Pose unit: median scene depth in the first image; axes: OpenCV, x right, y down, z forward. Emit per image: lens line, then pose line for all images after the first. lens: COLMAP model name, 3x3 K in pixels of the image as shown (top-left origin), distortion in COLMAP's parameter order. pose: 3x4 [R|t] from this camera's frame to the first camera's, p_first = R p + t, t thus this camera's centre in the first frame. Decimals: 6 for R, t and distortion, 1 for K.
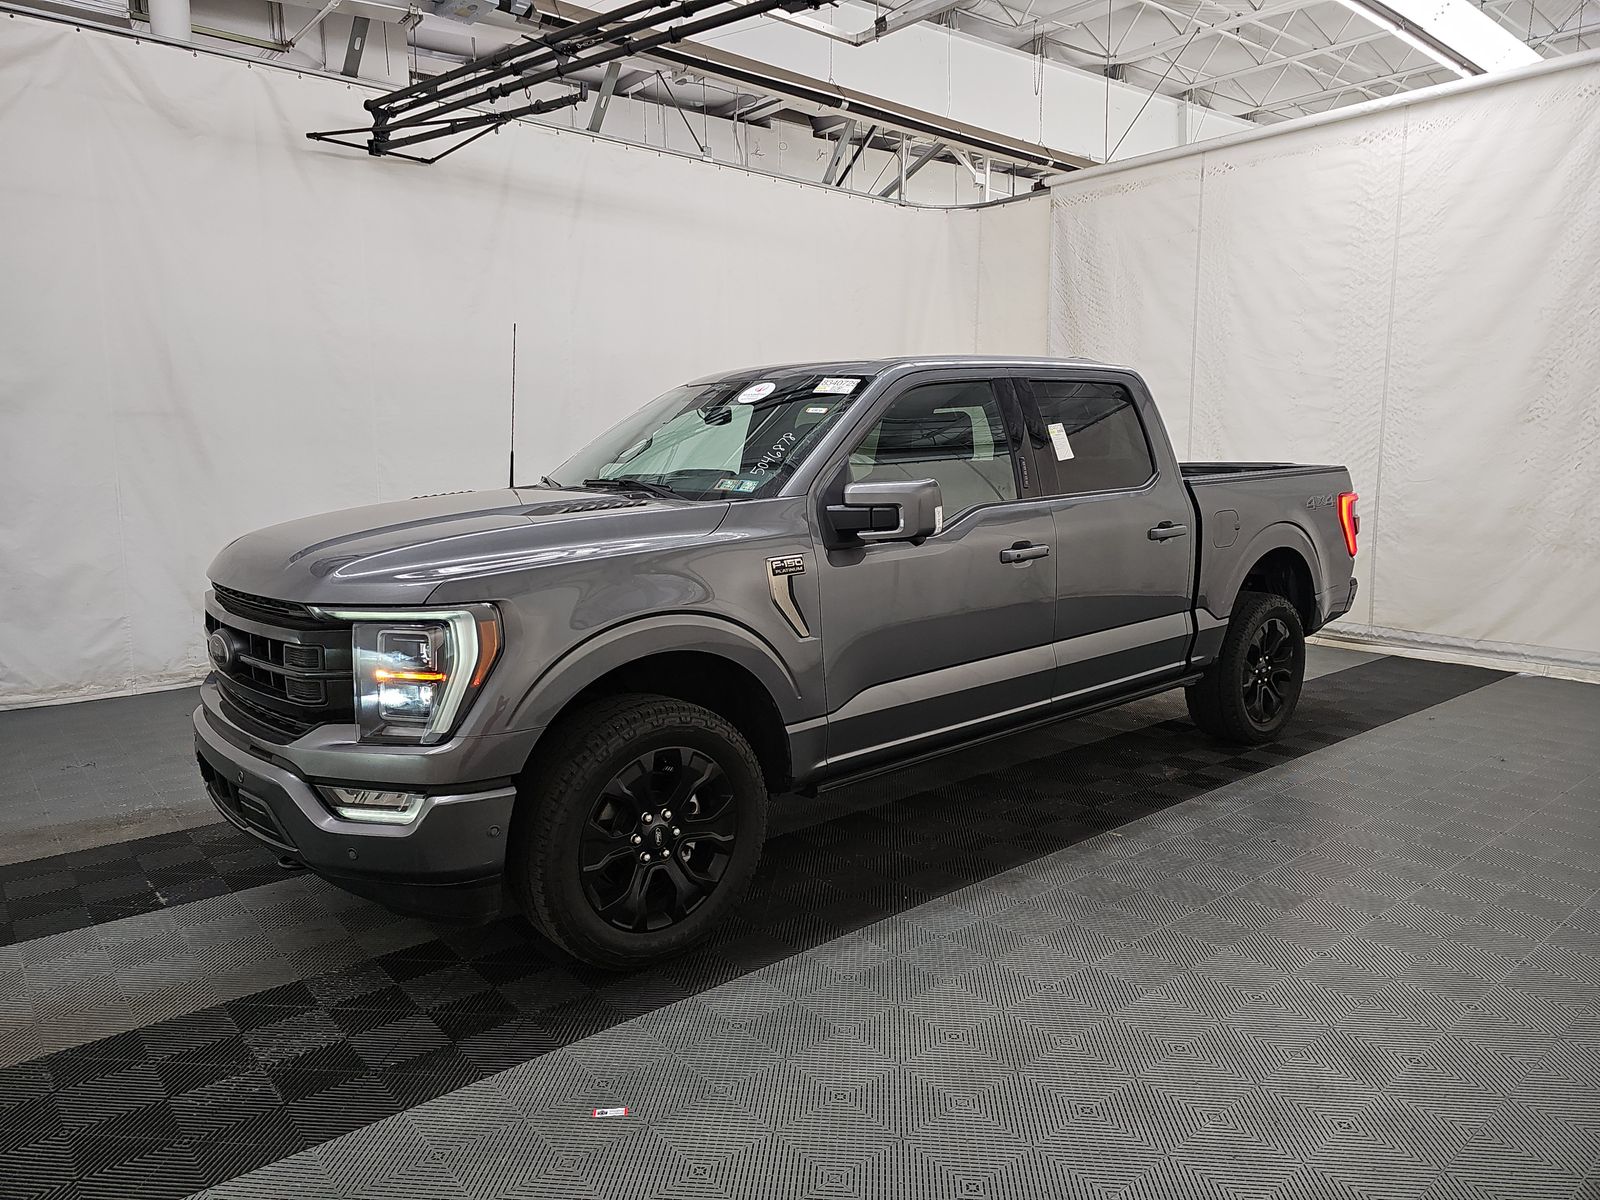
lens RADIAL K [[1075.2, 0, 809.9], [0, 1075.2, 594.5], [0, 0, 1]] dist [0.052913, -0.025026]
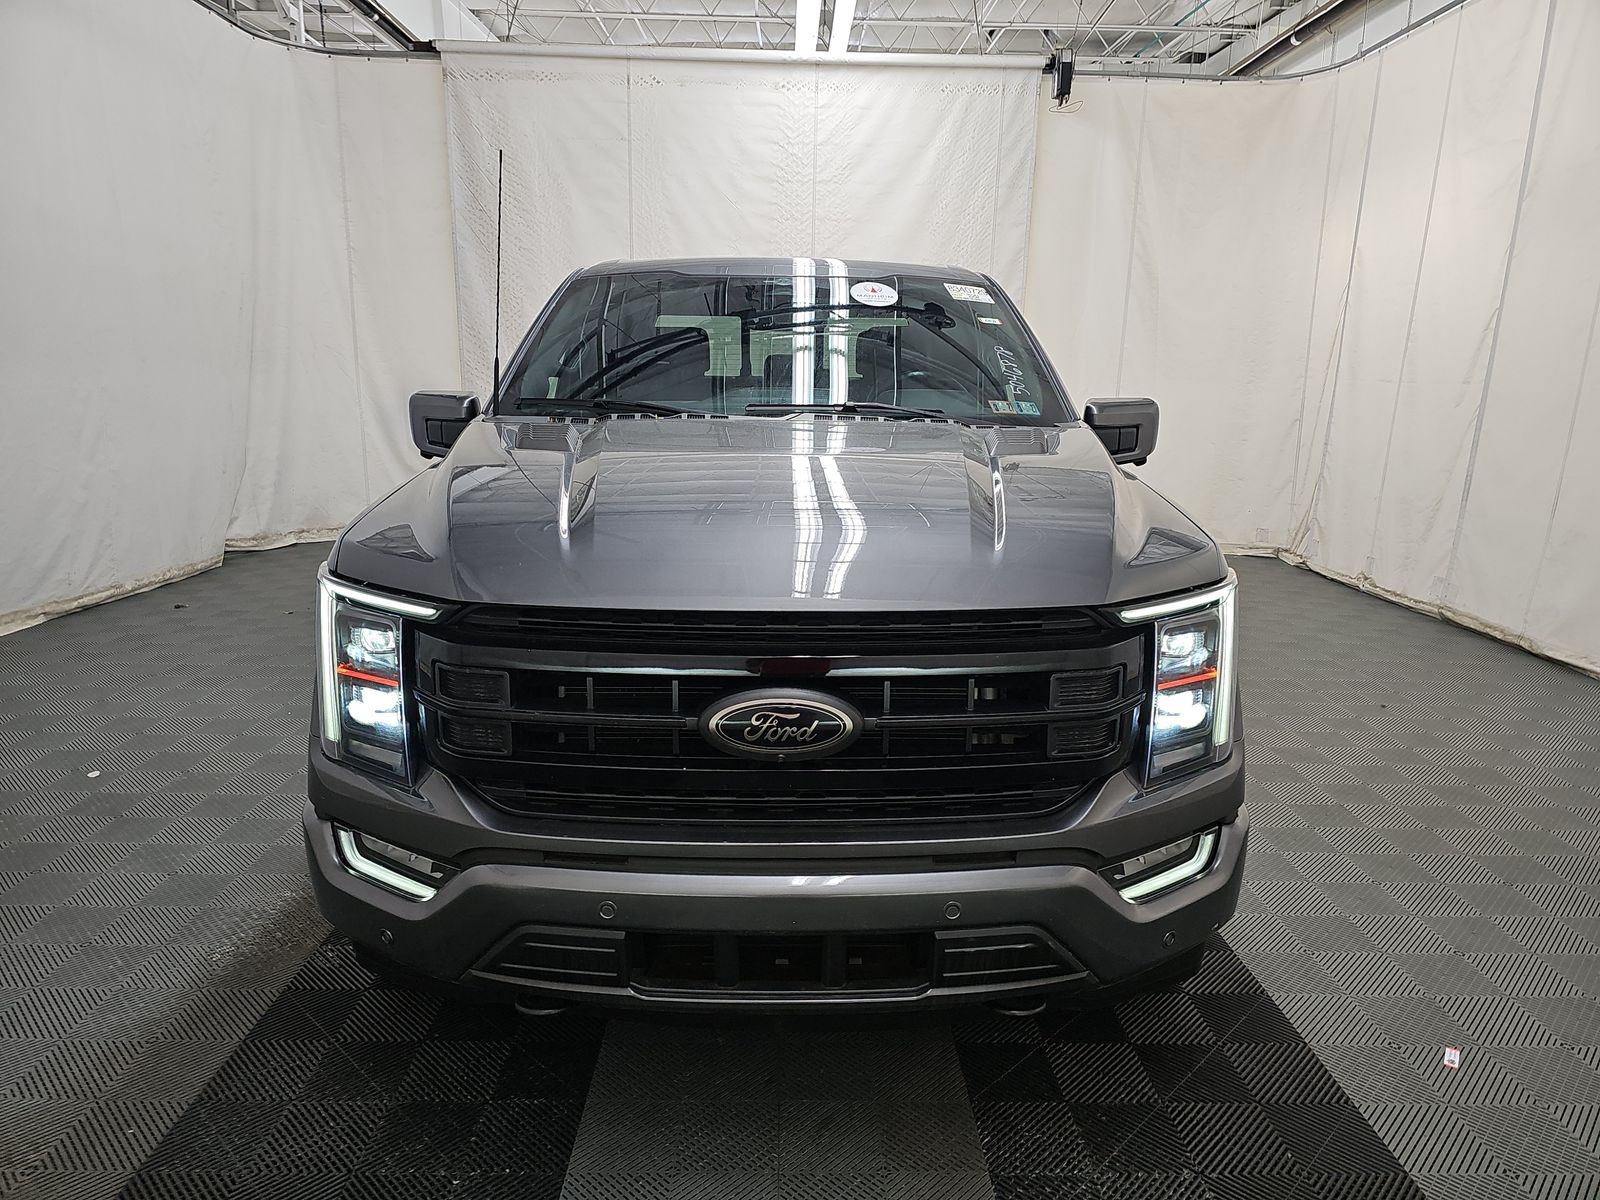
lens RADIAL K [[1075.2, 0, 804.8], [0, 1075.2, 598.7], [0, 0, 1]] dist [0.052913, -0.025026]
pose [[0.639120, -0.147724, 0.754787, -0.389678], [0.084134, 0.988920, 0.122307, -0.031534], [-0.764491, -0.014665, 0.644467, 0.257970]]
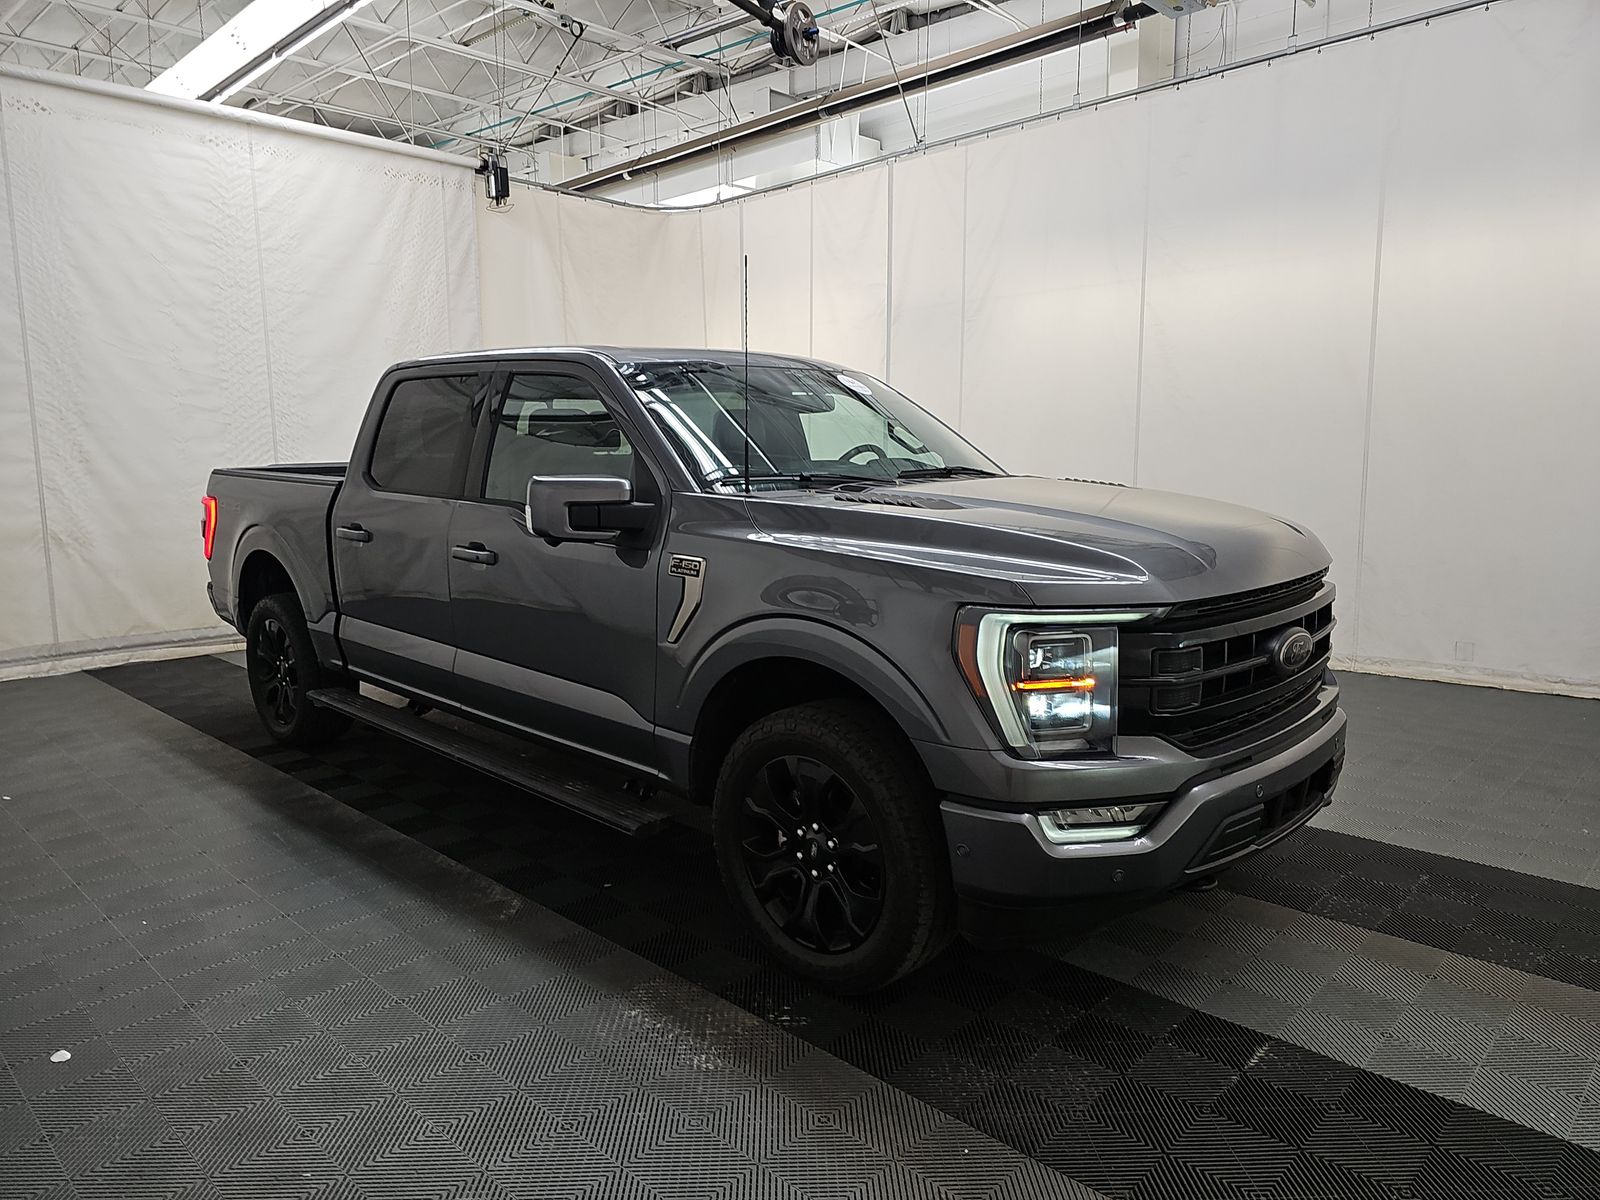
lens RADIAL K [[1075.2, 0, 797.3], [0, 1075.2, 601.6], [0, 0, 1]] dist [0.052913, -0.025026]
pose [[-0.076500, -0.136988, 0.987614, -0.572365], [0.145363, 0.978402, 0.146970, -0.072686], [-0.986417, 0.154805, -0.054934, 0.586662]]
